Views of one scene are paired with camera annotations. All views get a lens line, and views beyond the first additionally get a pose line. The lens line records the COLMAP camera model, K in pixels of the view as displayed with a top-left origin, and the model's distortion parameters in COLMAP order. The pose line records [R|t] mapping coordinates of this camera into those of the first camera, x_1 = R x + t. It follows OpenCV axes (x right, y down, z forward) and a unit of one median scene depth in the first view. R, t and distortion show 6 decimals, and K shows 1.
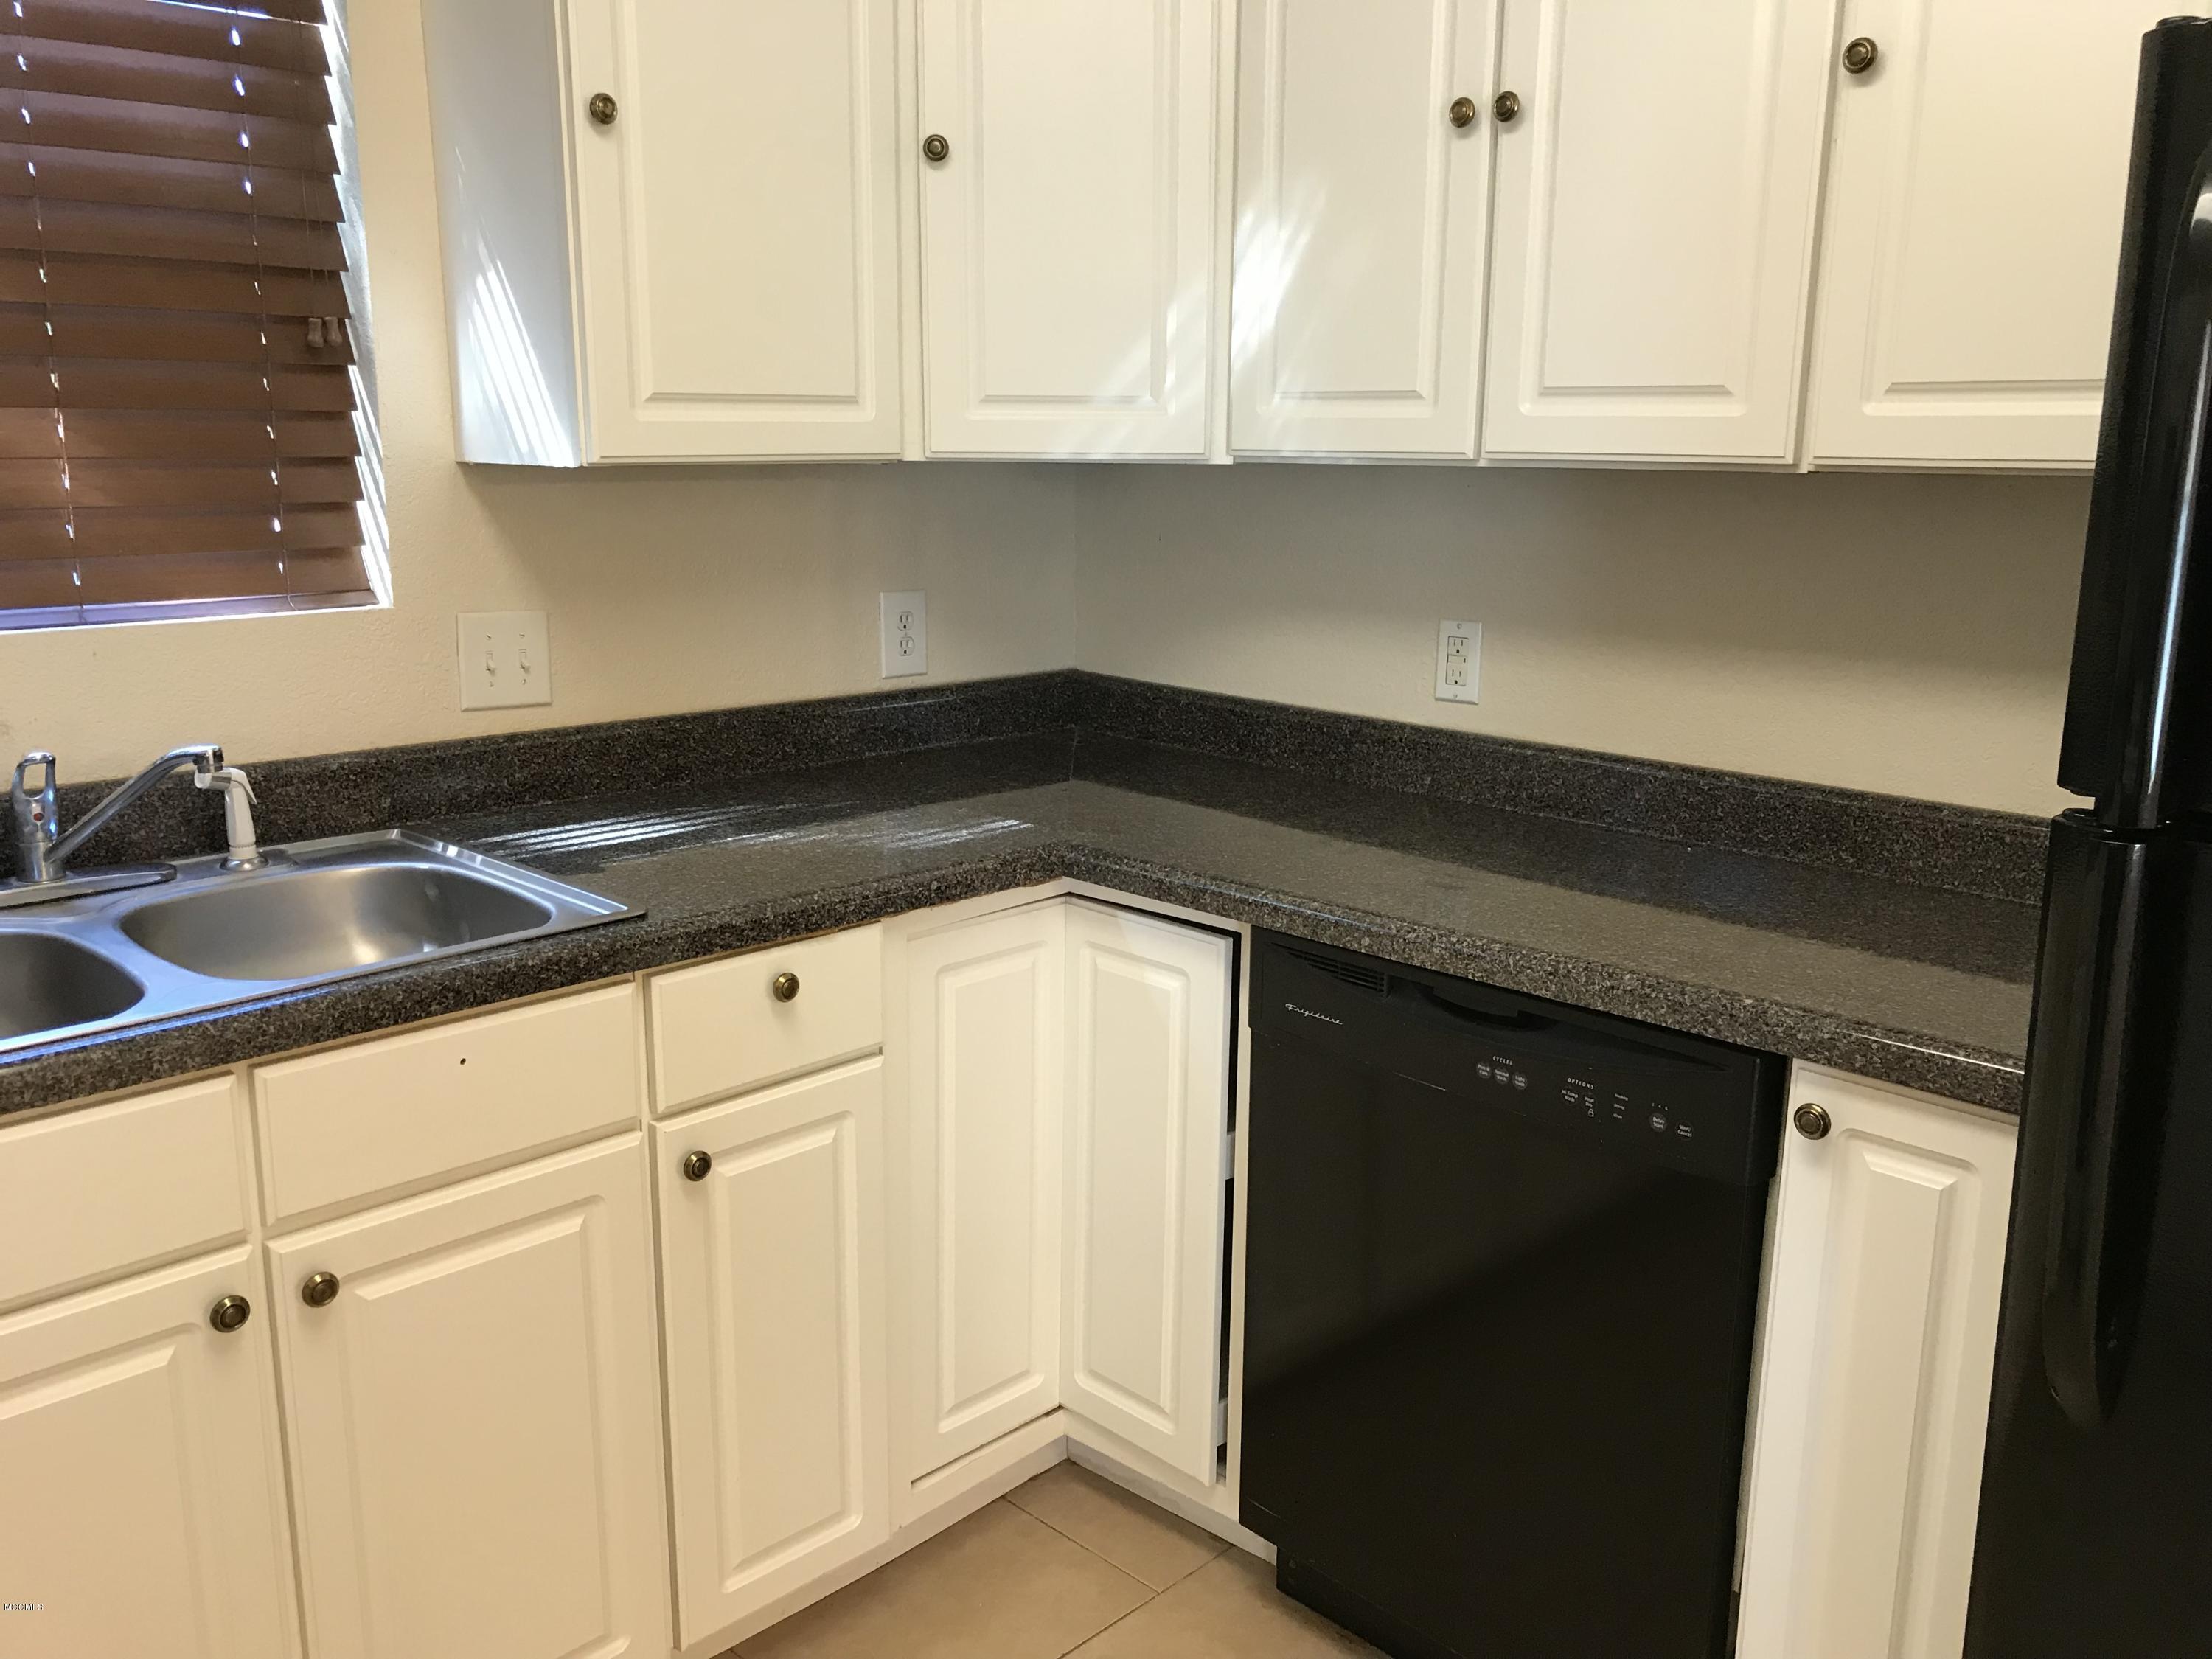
lens RADIAL K [[1817.0, 0, 1106.0], [0, 1817.0, 829.5], [0, 0, 1]] dist [0.063404, -0.097628]
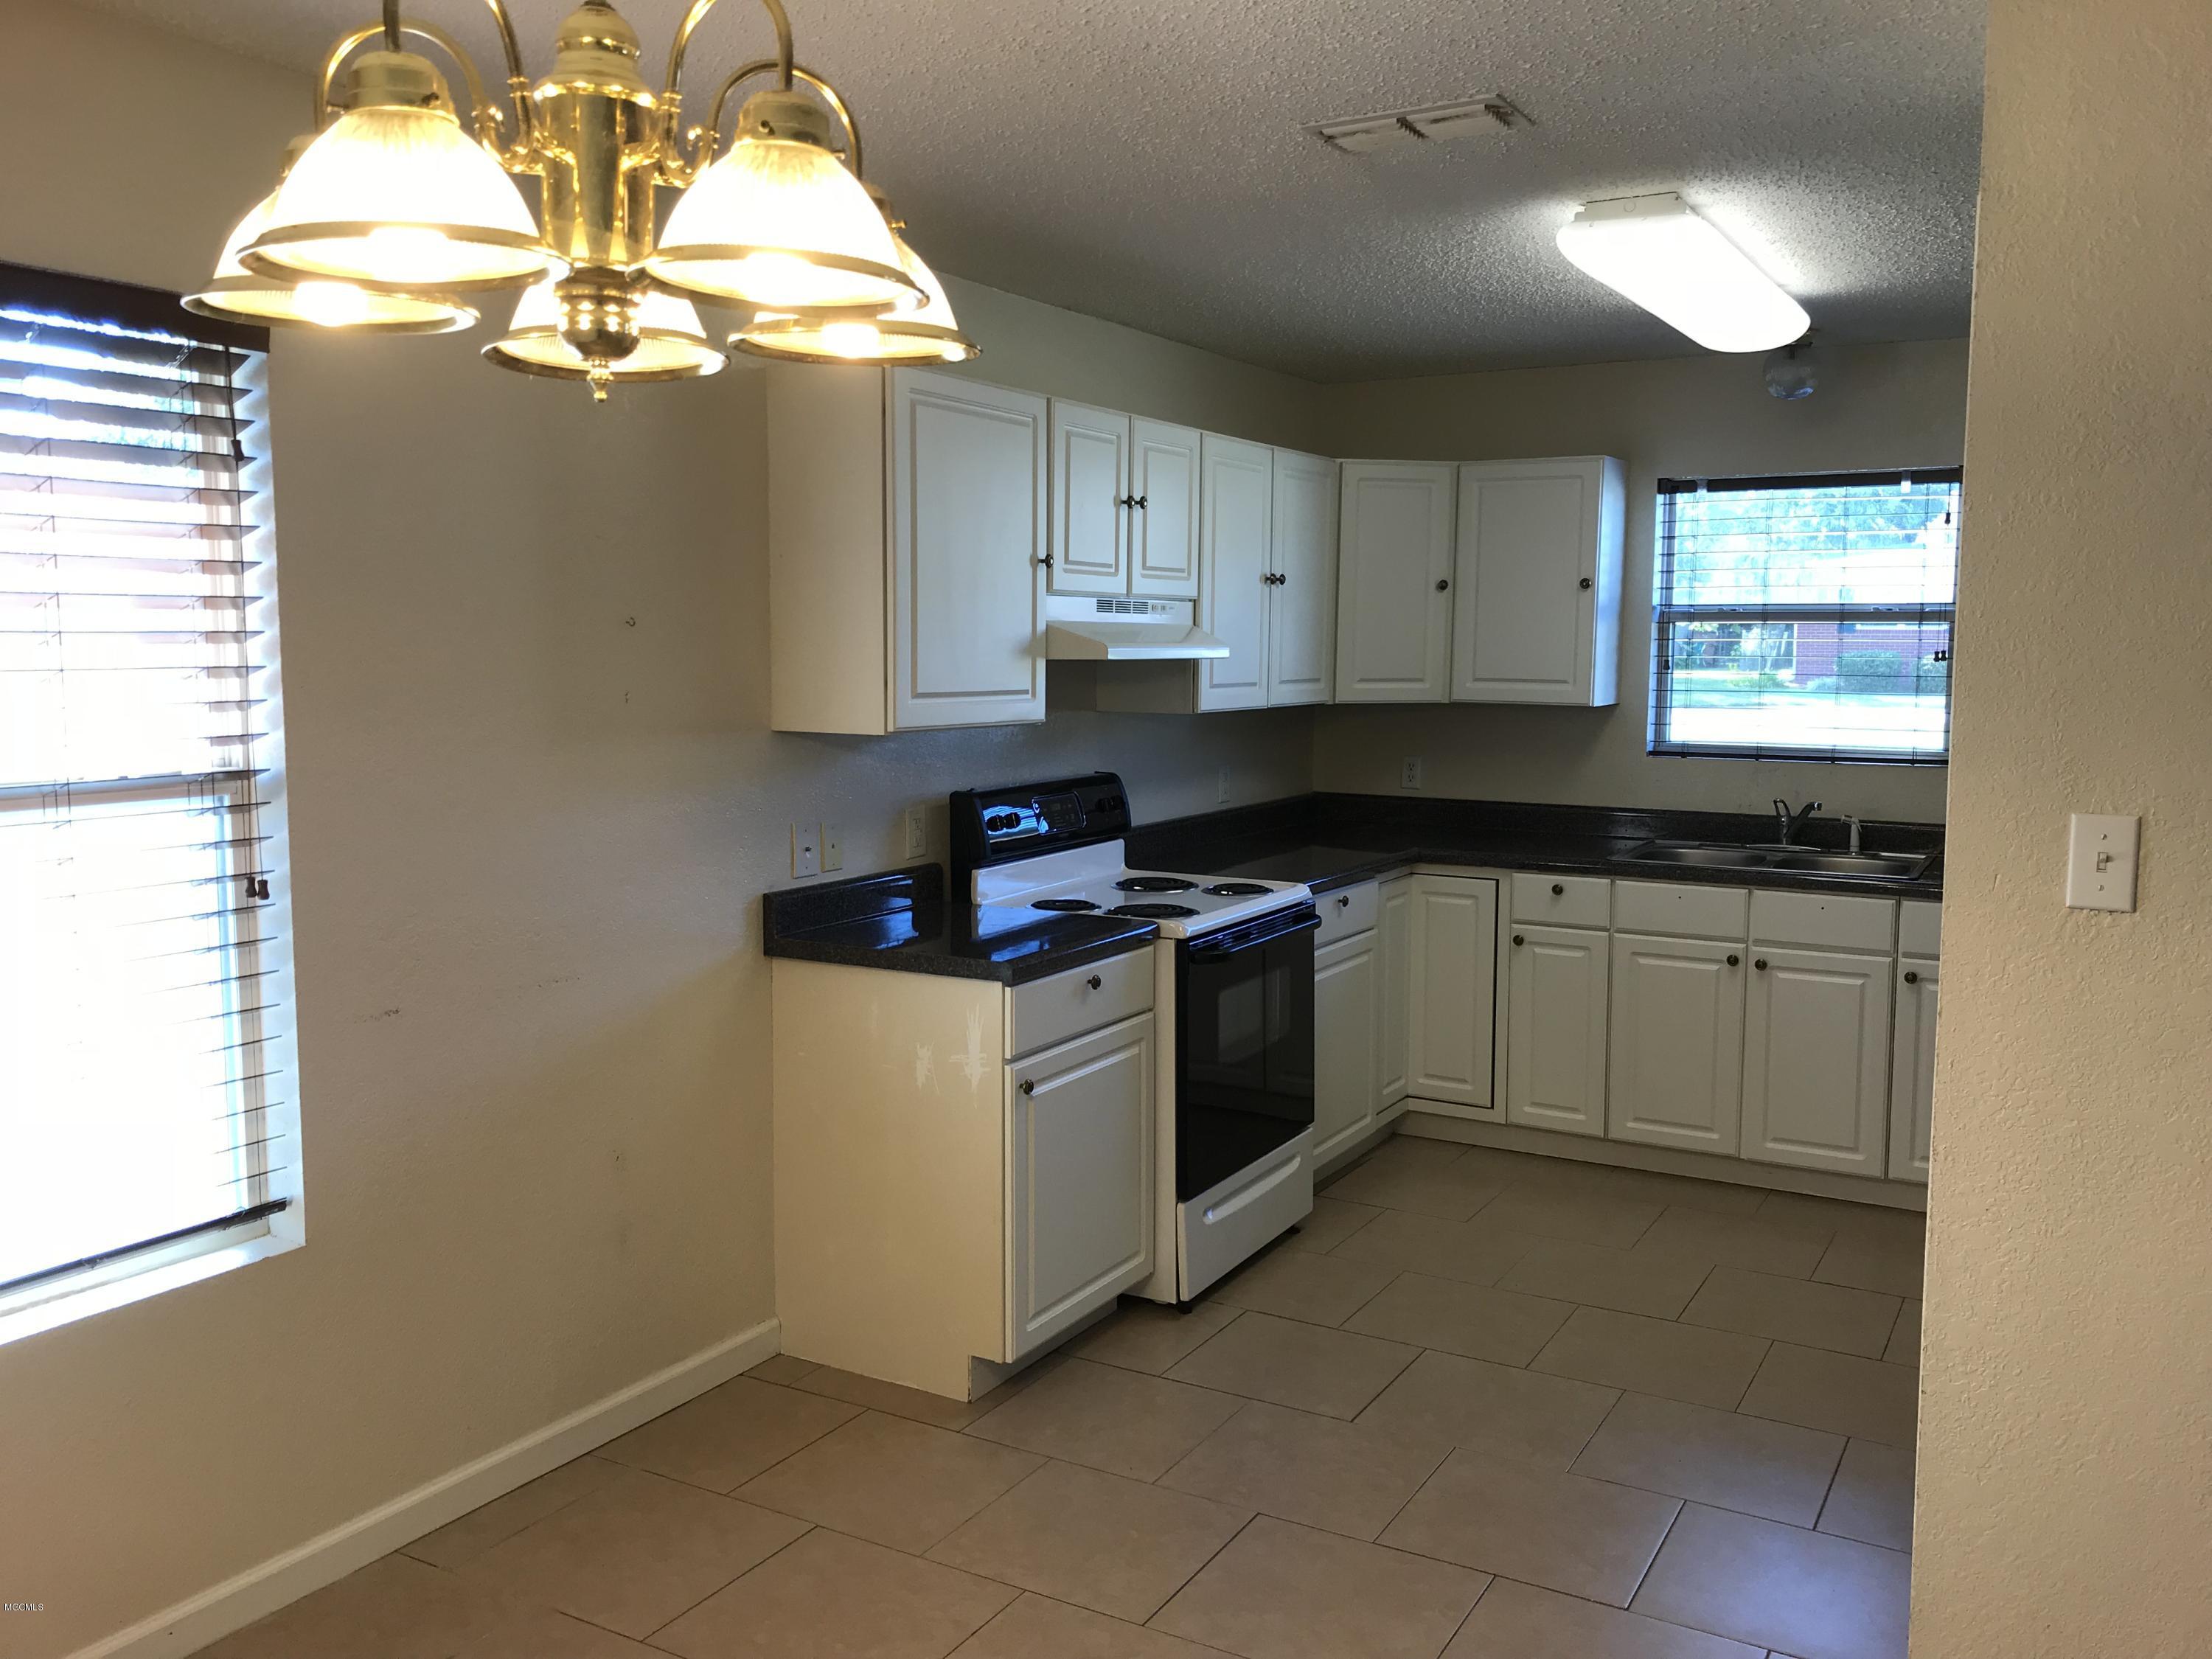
lens RADIAL K [[1817.7, 0, 1106.0], [0, 1817.7, 829.5], [0, 0, 1]] dist [0.057900, -0.126378]
pose [[0.260633, 0.099686, -0.960278, 1.787122], [-0.209628, 0.976768, 0.044502, 0.093096], [0.942405, 0.189702, 0.275475, -0.768592]]
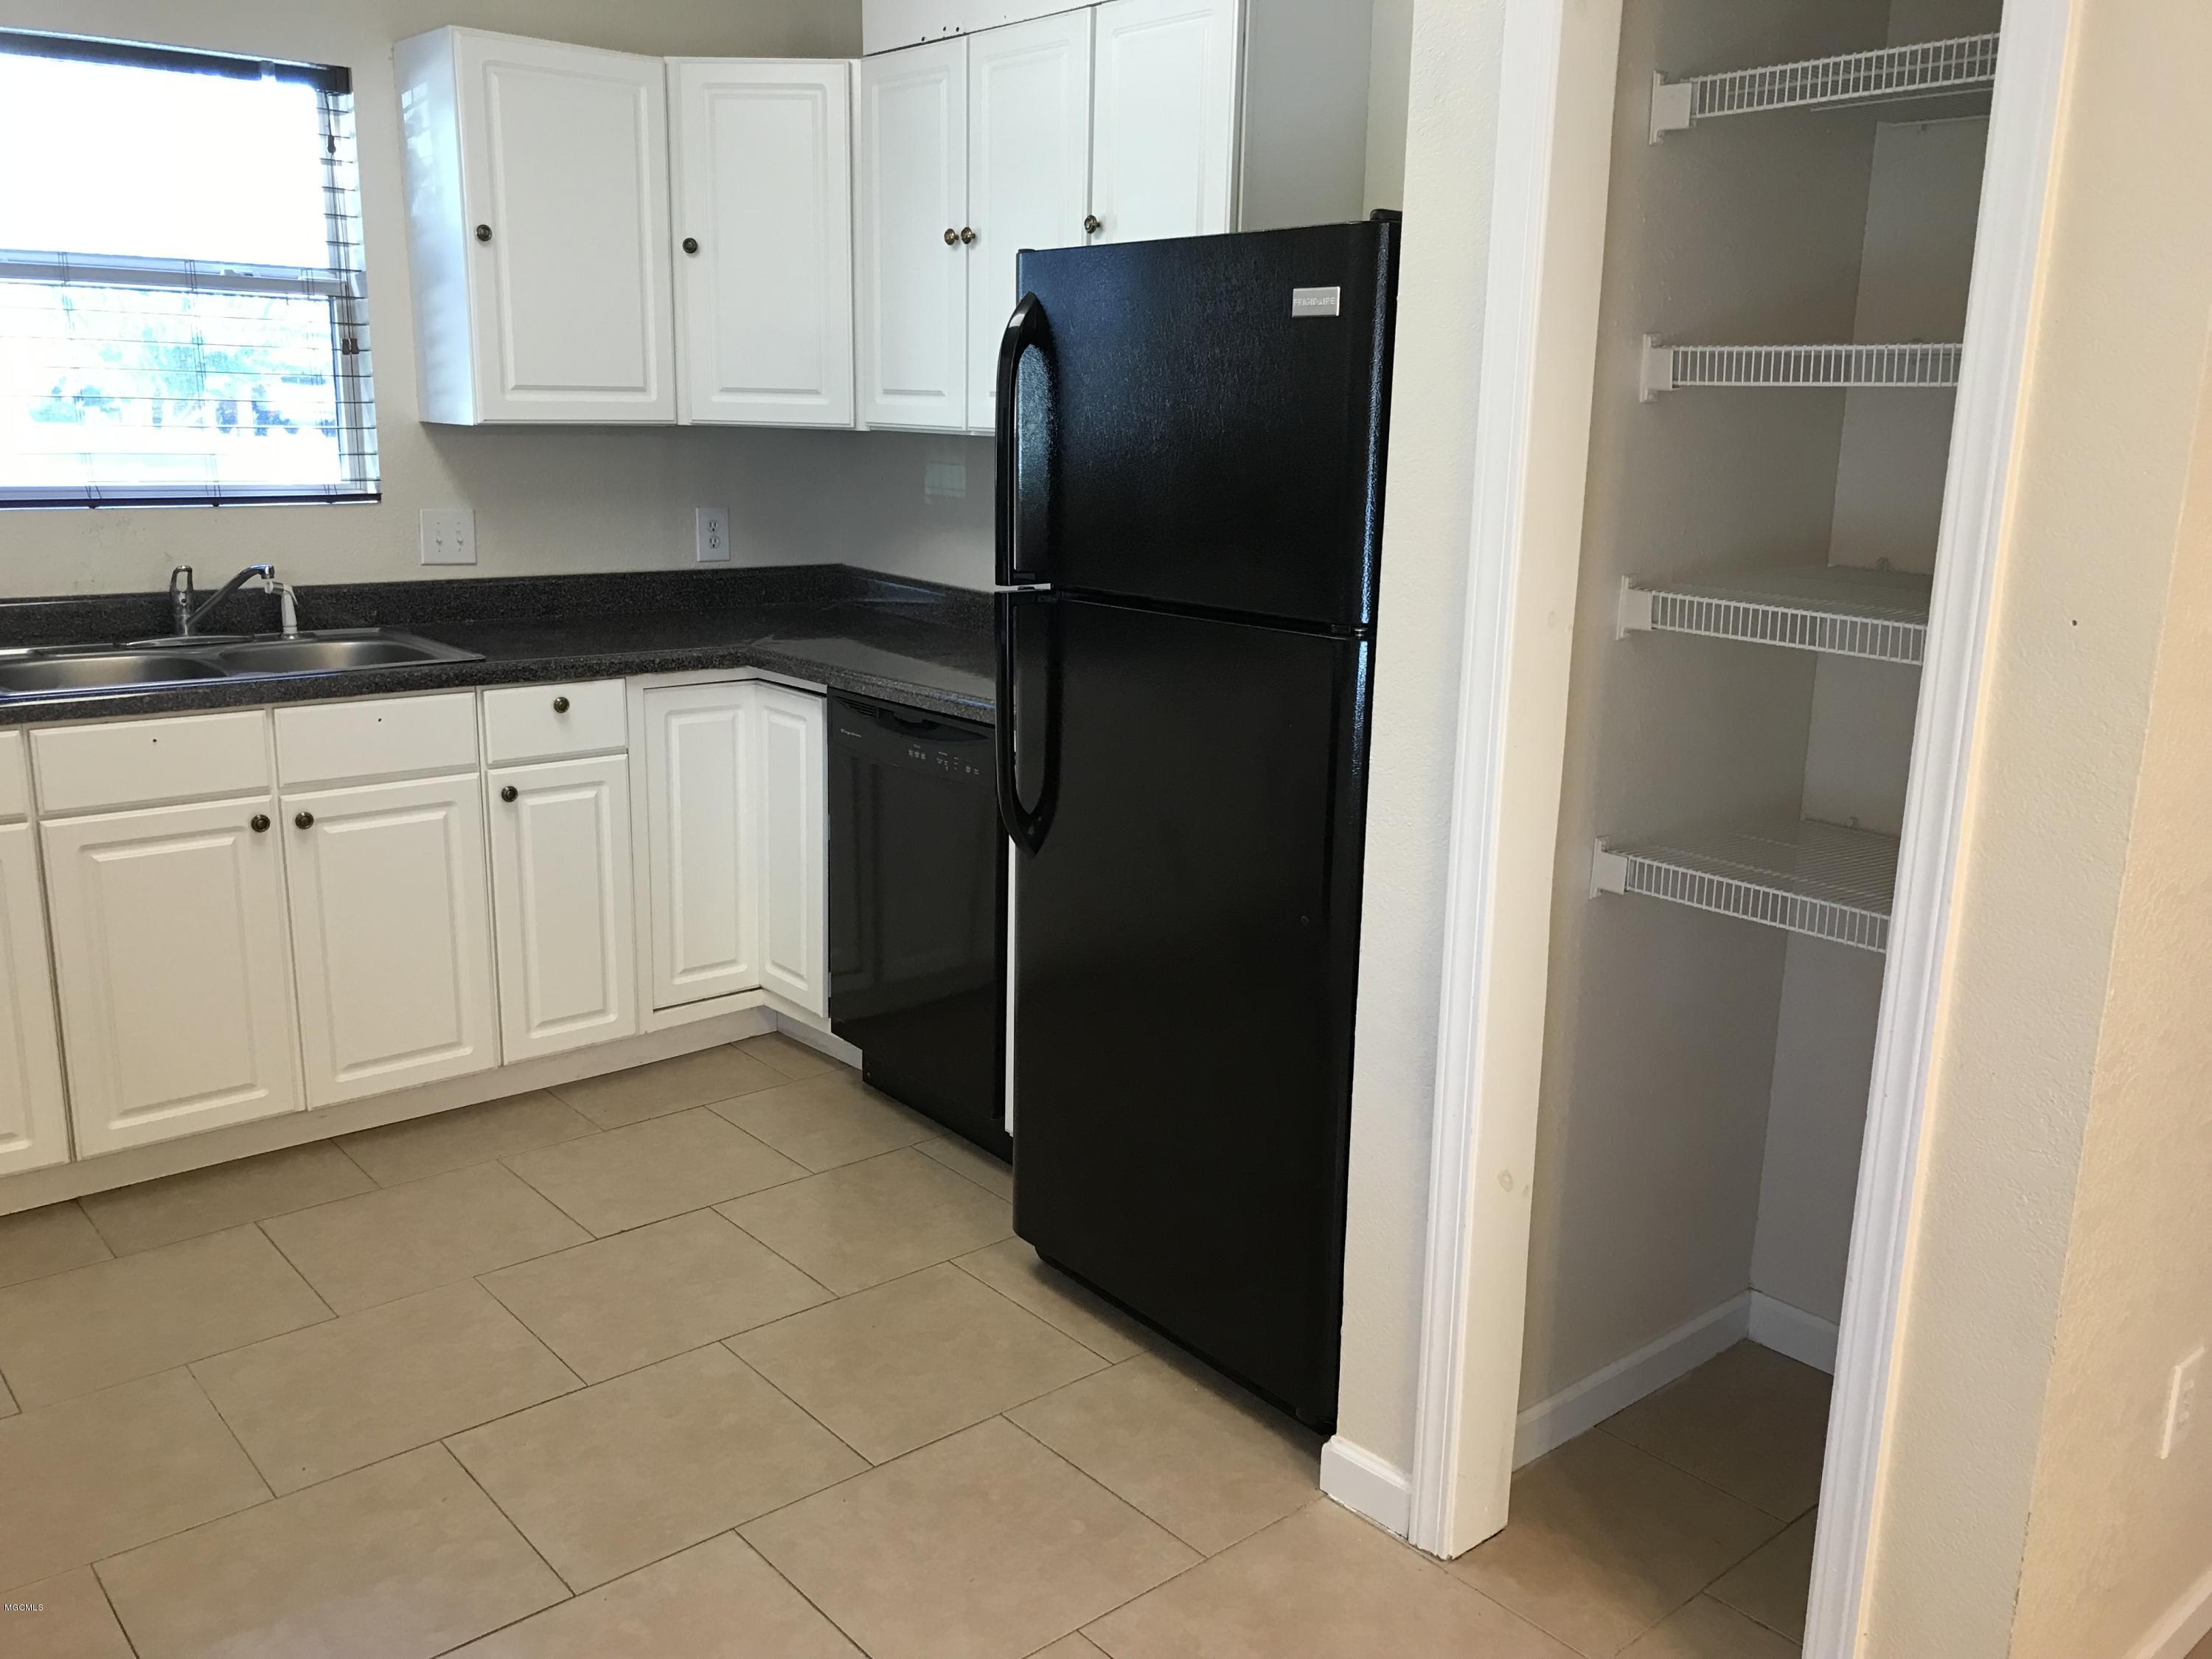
lens RADIAL K [[1817.7, 0, 1106.0], [0, 1817.7, 829.5], [0, 0, 1]] dist [0.057900, -0.126378]
pose [[0.996339, 0.032917, -0.078897, 0.498262], [-0.031750, 0.999368, 0.015997, 0.155326], [0.079373, -0.013433, 0.996754, -0.773520]]
